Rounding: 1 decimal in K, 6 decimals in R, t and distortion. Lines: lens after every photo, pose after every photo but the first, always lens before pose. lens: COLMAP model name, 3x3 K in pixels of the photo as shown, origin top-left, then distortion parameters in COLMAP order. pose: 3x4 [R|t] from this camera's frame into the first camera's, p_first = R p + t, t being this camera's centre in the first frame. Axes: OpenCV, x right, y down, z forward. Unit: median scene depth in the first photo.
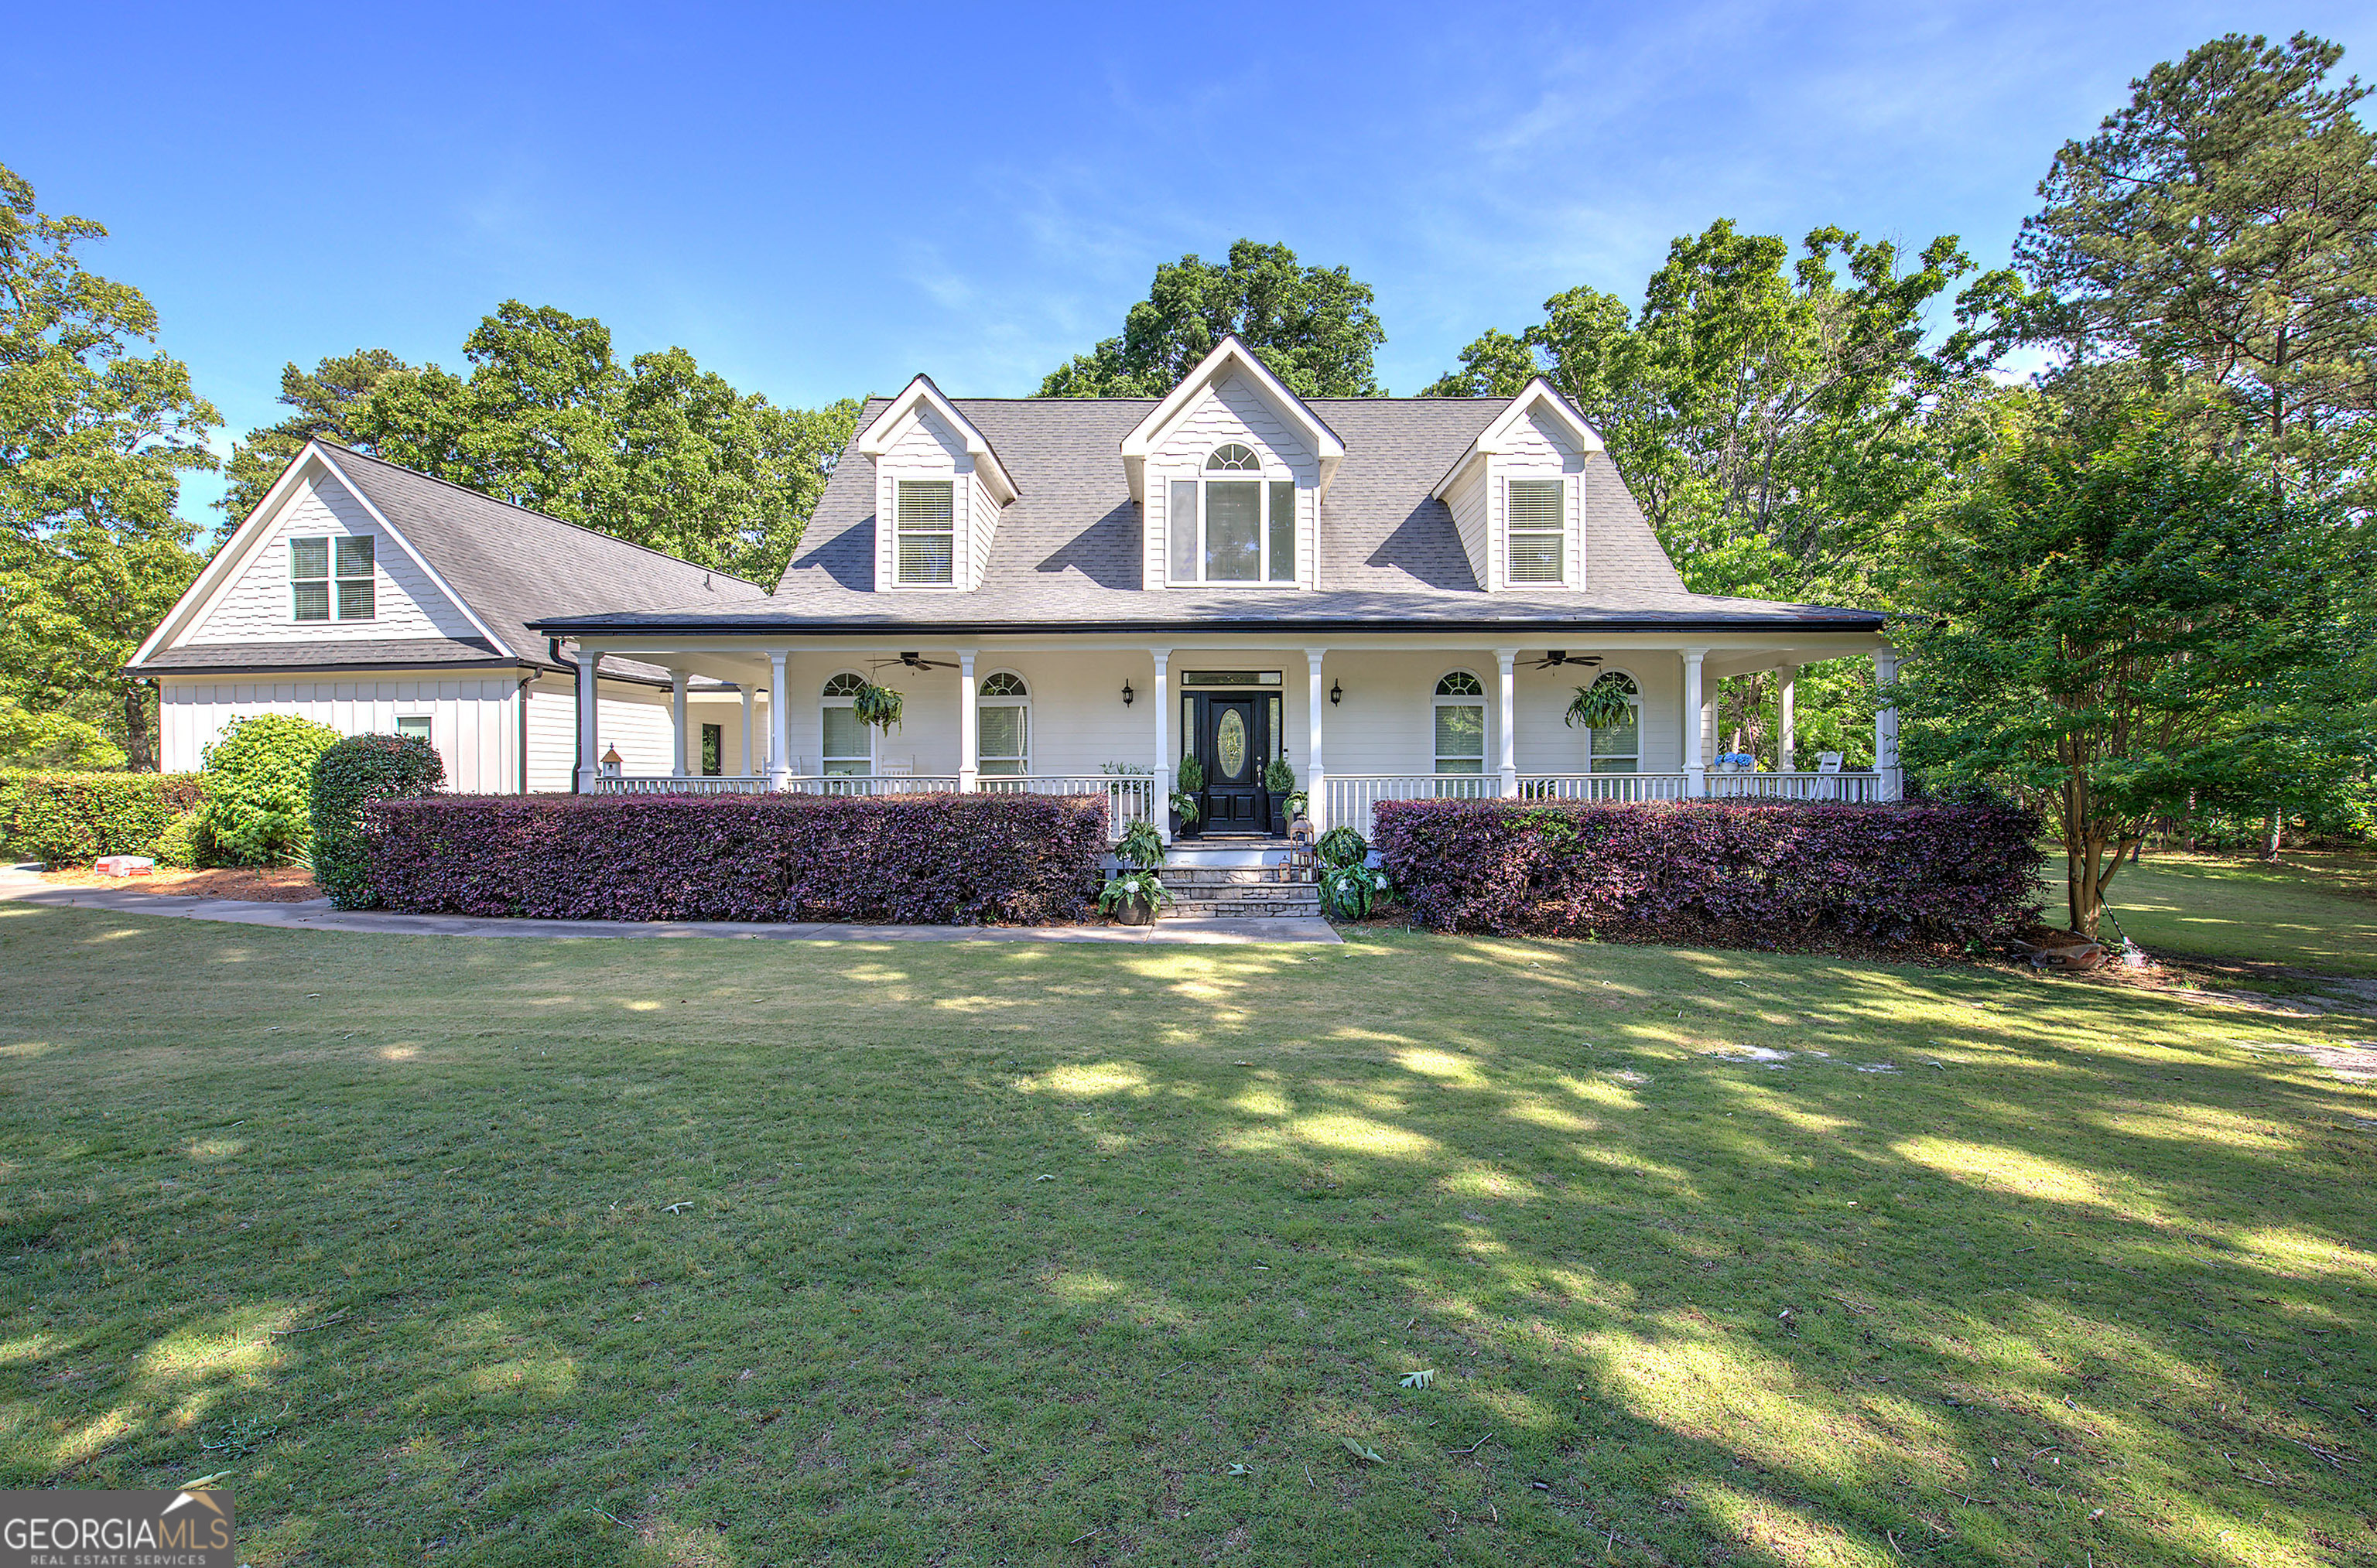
lens RADIAL K [[1017.1, 0, 1188.5], [0, 1017.1, 784.0], [0, 0, 1]] dist [-0.003870, -0.000062]
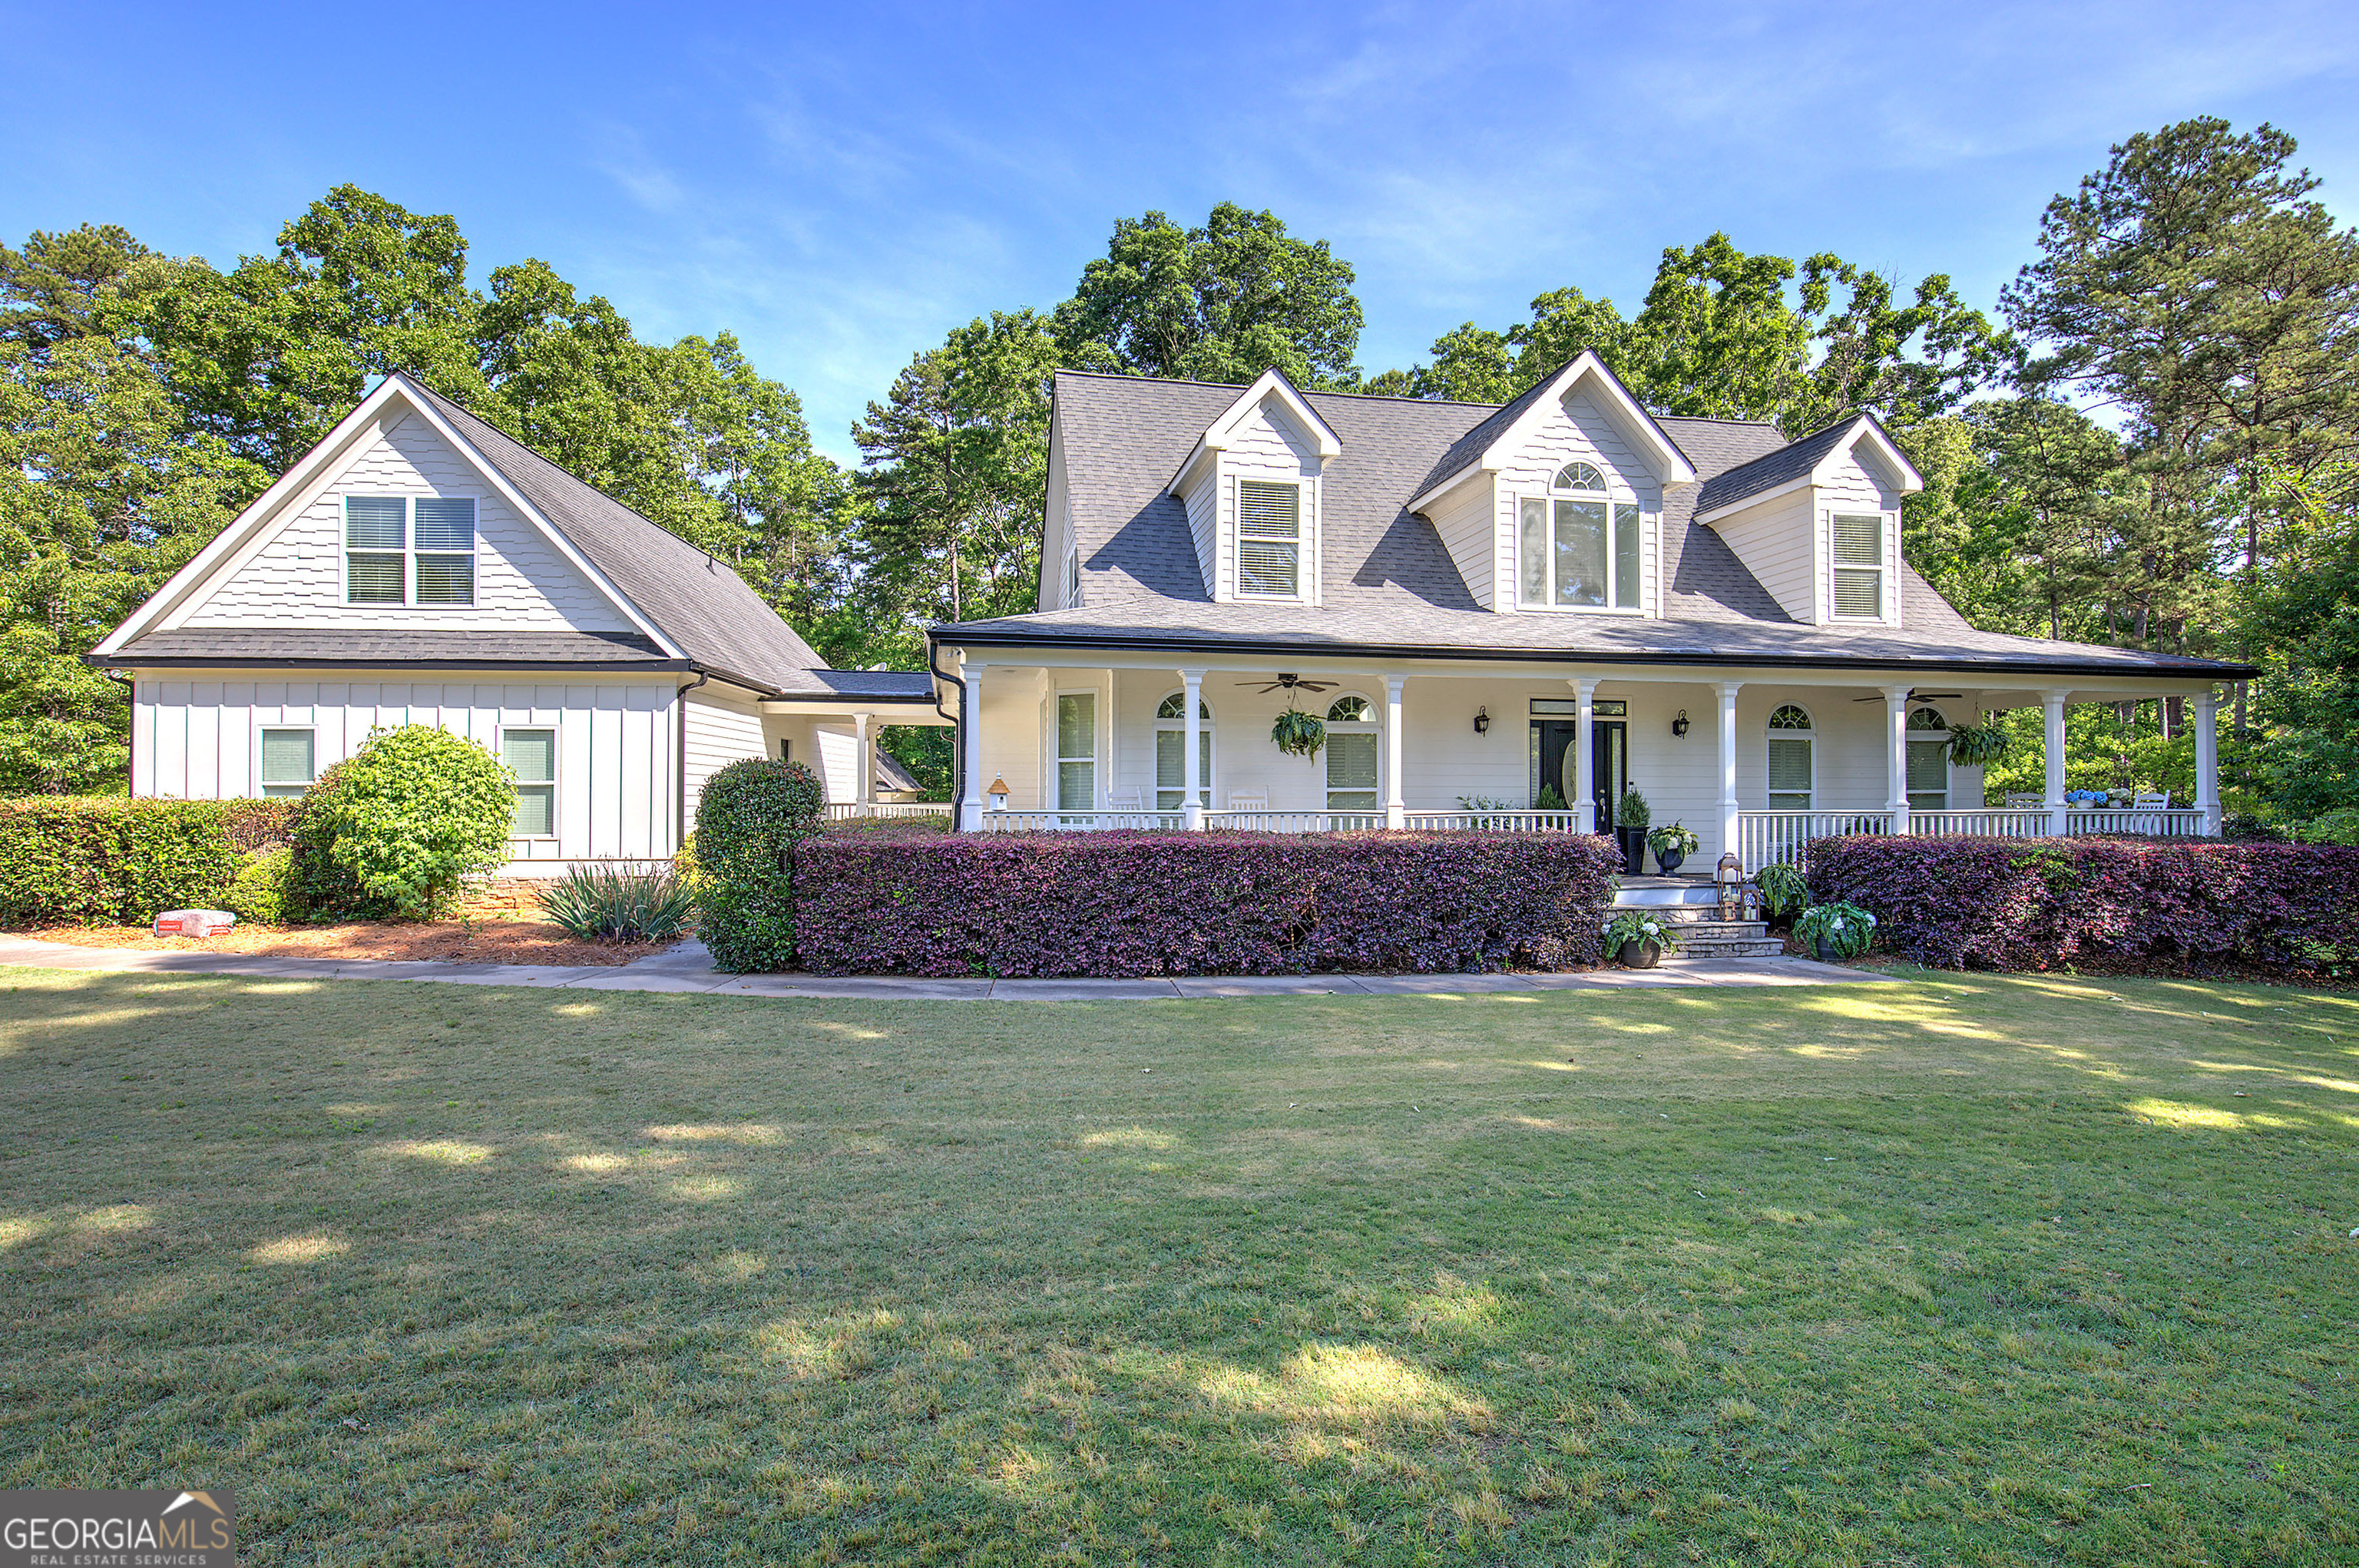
lens RADIAL K [[1168.9, 0, 1186.6], [0, 1168.9, 784.1], [0, 0, 1]] dist [0.014266, -0.009285]
pose [[0.980792, 0.007549, 0.194910, -0.434978], [-0.004227, 0.999839, -0.017455, -0.009284], [-0.195010, 0.016296, 0.980666, -0.002119]]
